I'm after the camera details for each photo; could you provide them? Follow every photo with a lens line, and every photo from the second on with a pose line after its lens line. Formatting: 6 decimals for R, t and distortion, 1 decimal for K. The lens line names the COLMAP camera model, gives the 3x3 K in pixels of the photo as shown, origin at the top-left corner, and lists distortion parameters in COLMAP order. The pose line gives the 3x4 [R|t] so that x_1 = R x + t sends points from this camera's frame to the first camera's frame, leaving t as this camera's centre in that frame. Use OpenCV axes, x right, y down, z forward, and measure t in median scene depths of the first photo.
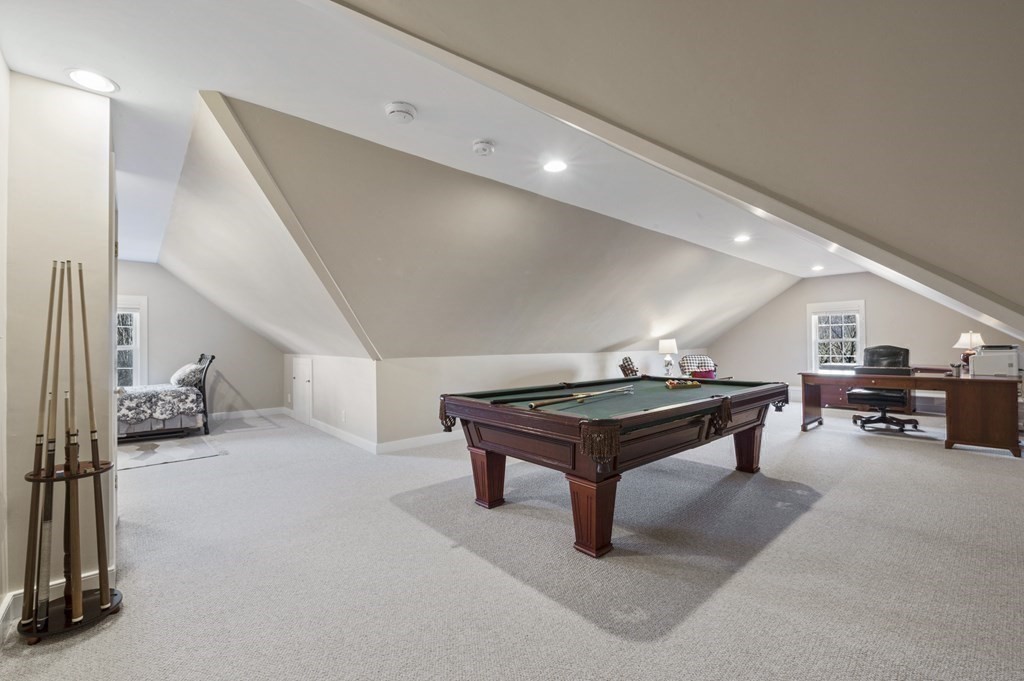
lens RADIAL K [[454.0, 0, 513.3], [0, 454.0, 341.1], [0, 0, 1]] dist [-0.002184, 0.000013]
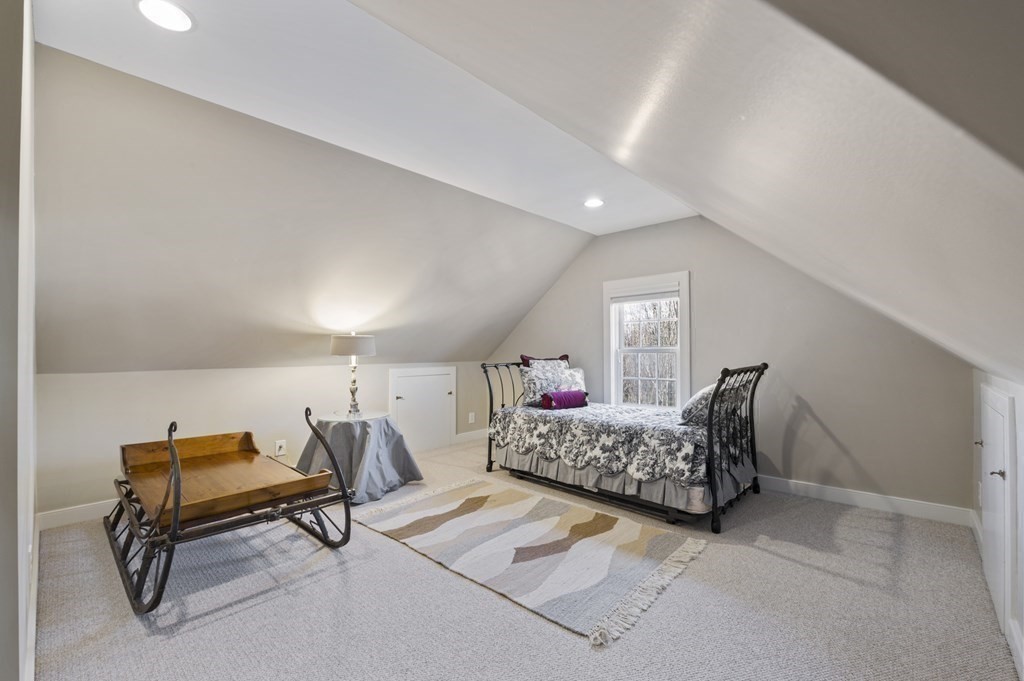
lens RADIAL K [[454.0, 0, 513.1], [0, 454.0, 340.9], [0, 0, 1]] dist [-0.002184, 0.000013]
pose [[0.131537, -0.002944, -0.991307, -0.233793], [0.005550, 0.999982, -0.002233, 0.002206], [0.991296, -0.005208, 0.131551, 0.754515]]
